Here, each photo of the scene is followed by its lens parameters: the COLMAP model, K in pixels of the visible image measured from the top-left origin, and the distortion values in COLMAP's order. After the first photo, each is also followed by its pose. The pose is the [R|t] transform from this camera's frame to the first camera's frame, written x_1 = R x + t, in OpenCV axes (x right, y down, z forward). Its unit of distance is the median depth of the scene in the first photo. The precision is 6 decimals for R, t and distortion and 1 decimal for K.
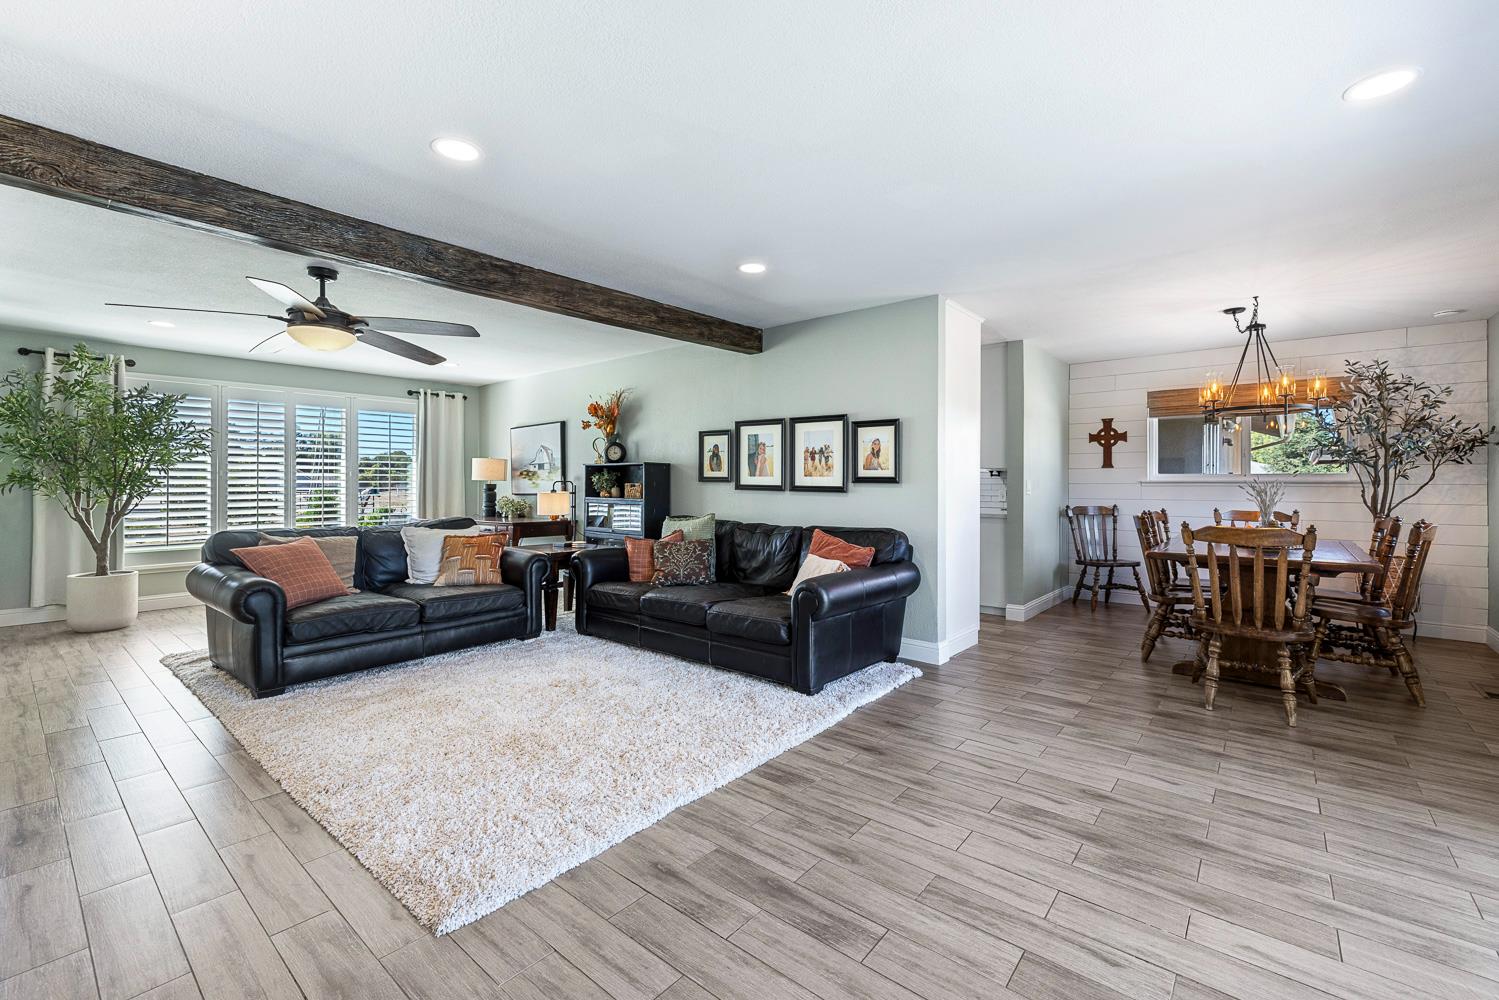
lens RADIAL K [[632.1, 0, 745.1], [0, 632.1, 479.1], [0, 0, 1]] dist [0.000564, -0.000467]
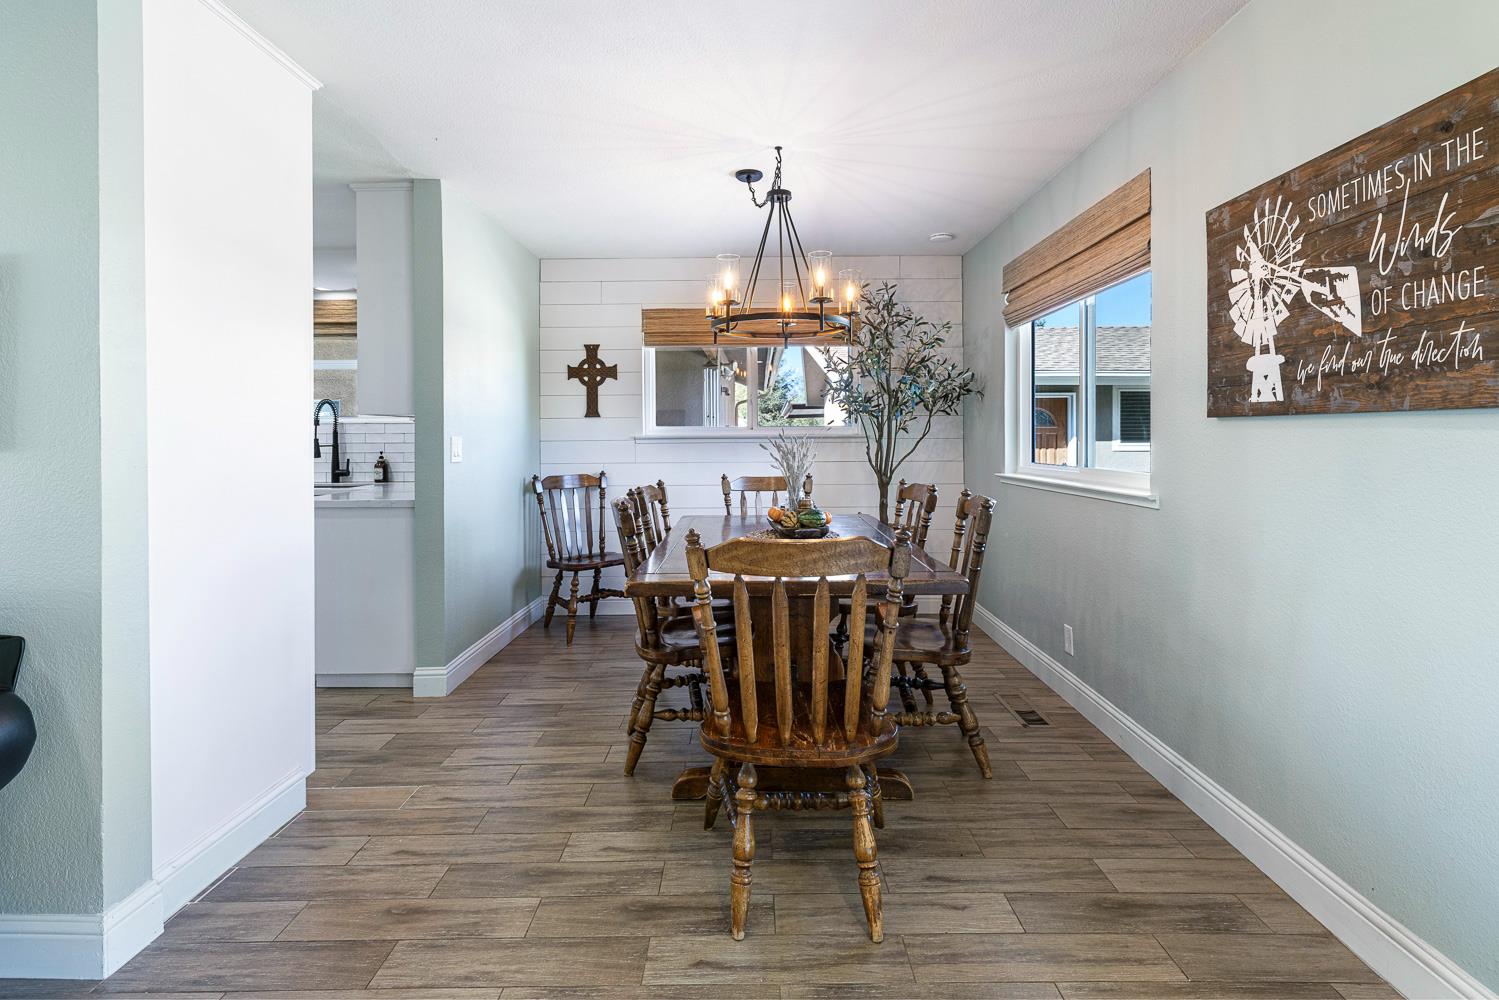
lens RADIAL K [[698.9, 0, 769.8], [0, 698.9, 445.7], [0, 0, 1]] dist [-0.020750, -0.000436]
pose [[0.745410, -0.015895, 0.666416, 0.255324], [0.004082, 0.999806, 0.019281, -0.001043], [-0.666594, -0.011652, 0.745330, 0.372696]]
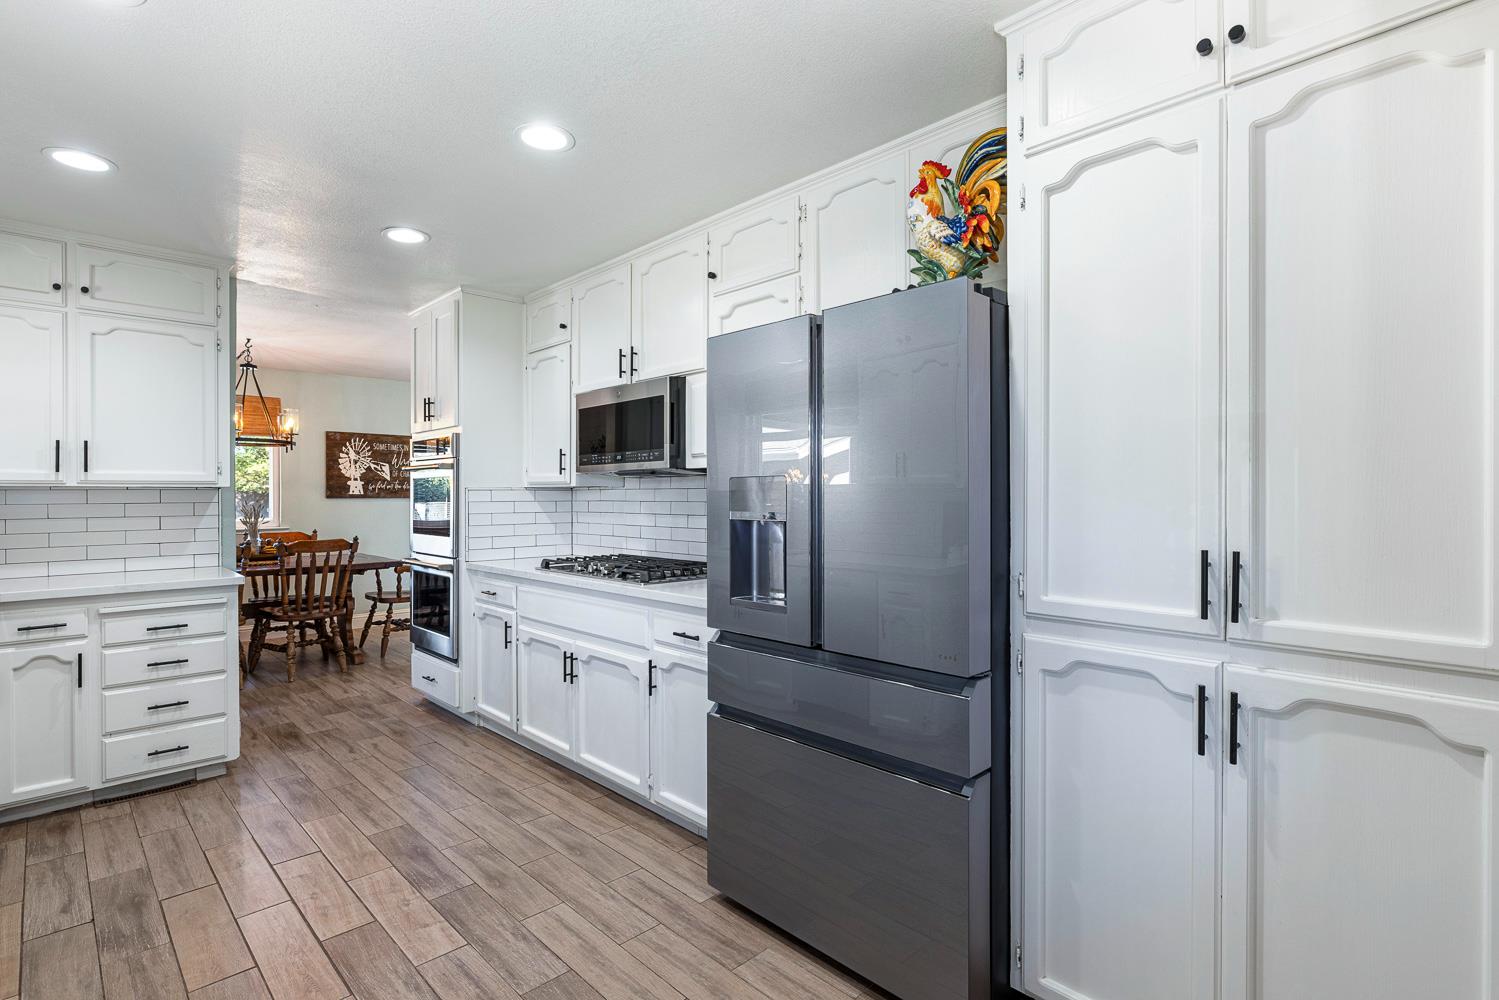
lens RADIAL K [[718.9, 0, 753.1], [0, 718.9, 498.1], [0, 0, 1]] dist [-0.011031, 0.000450]
pose [[-0.996949, 0.004313, 0.077936, -0.126053], [0.004304, 0.999991, -0.000285, -0.005138], [-0.077936, 0.000052, -0.996958, 1.667442]]
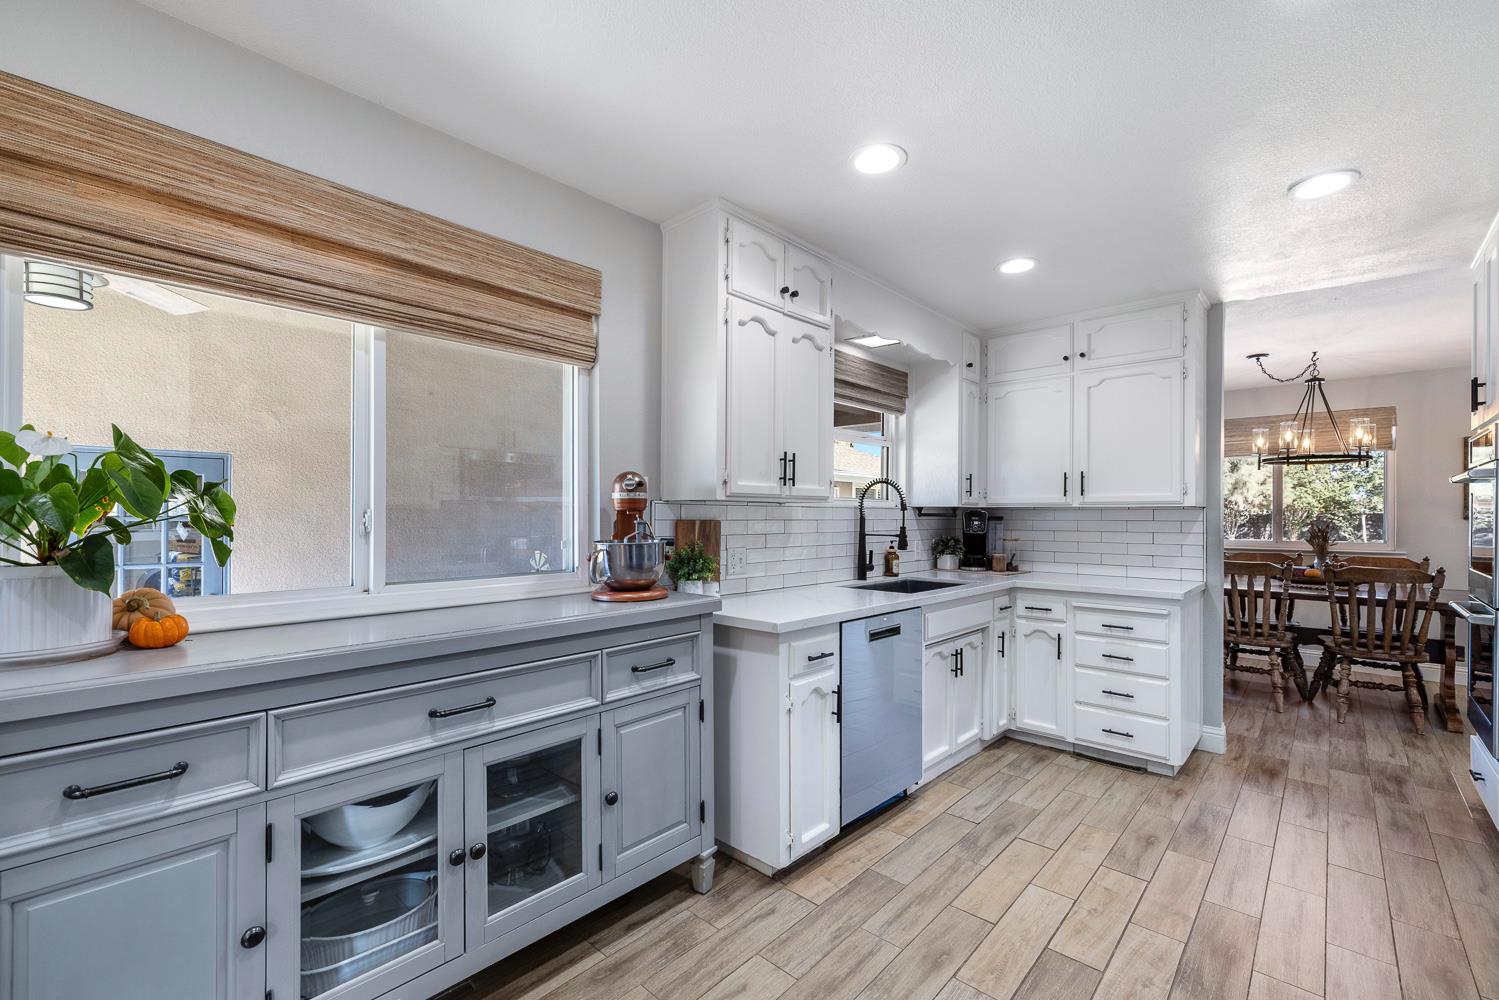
lens RADIAL K [[632.1, 0, 743.0], [0, 632.1, 512.2], [0, 0, 1]] dist [0.000564, -0.000467]
pose [[0.035434, 0.005357, 0.999358, -0.215194], [-0.009862, 0.999939, -0.005011, -0.004653], [-0.999323, -0.009678, 0.035485, 1.469562]]
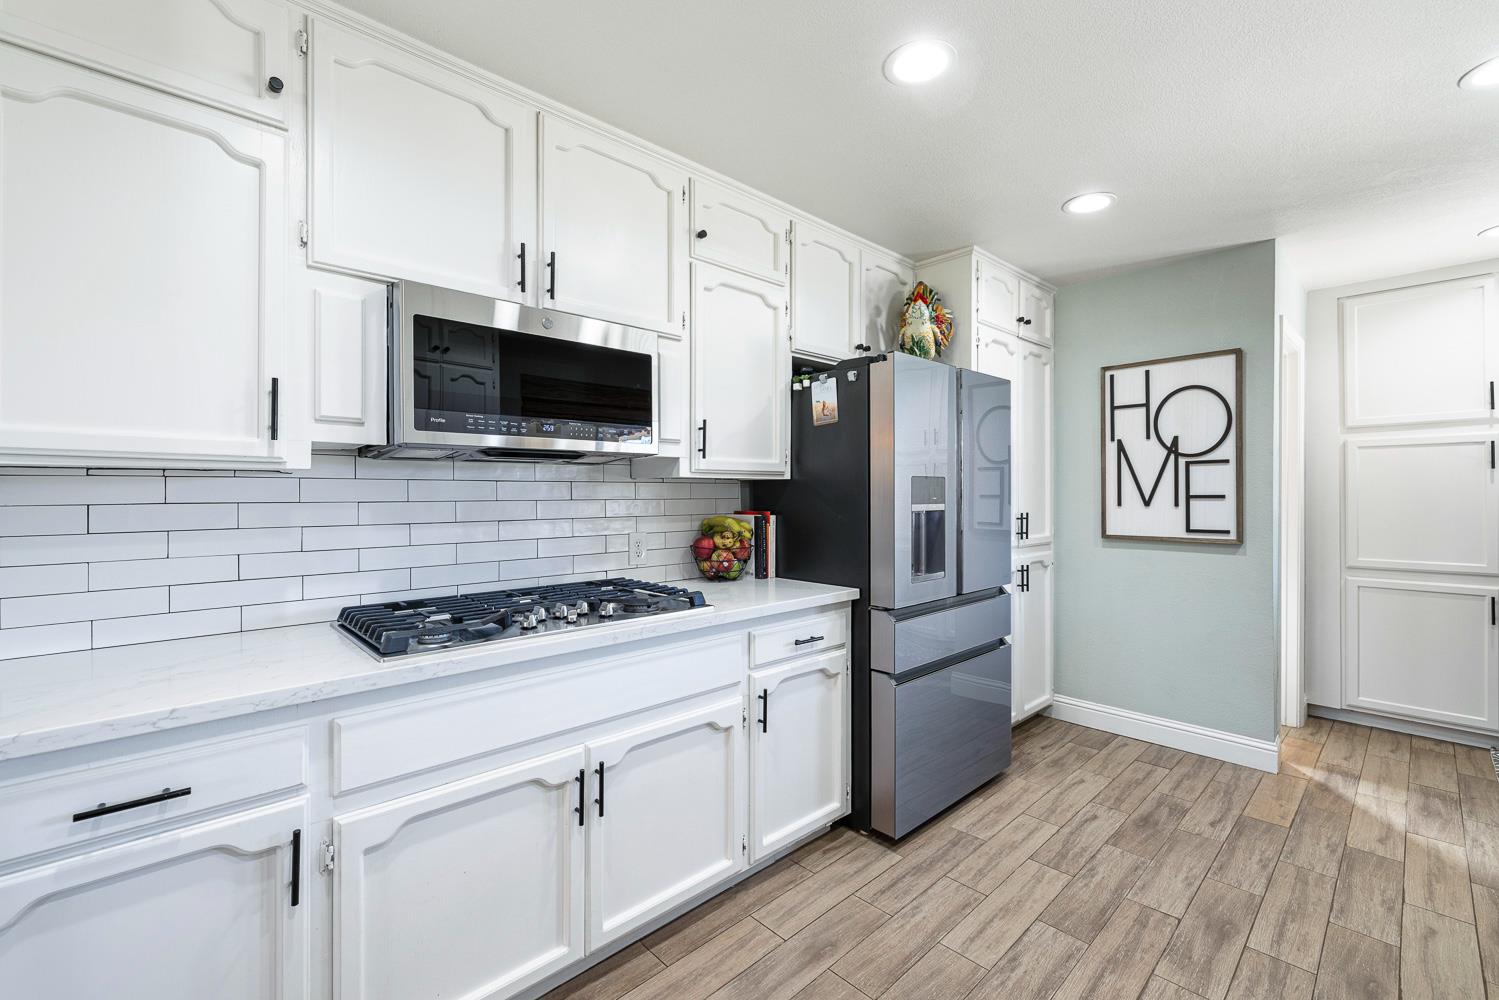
lens RADIAL K [[632.1, 0, 749.7], [0, 632.1, 494.7], [0, 0, 1]] dist [0.000564, -0.000467]
pose [[-0.100751, 0.005058, -0.994899, 0.344417], [0.005017, 0.999977, 0.004575, -0.007038], [0.994899, -0.004530, -0.100774, 1.207676]]
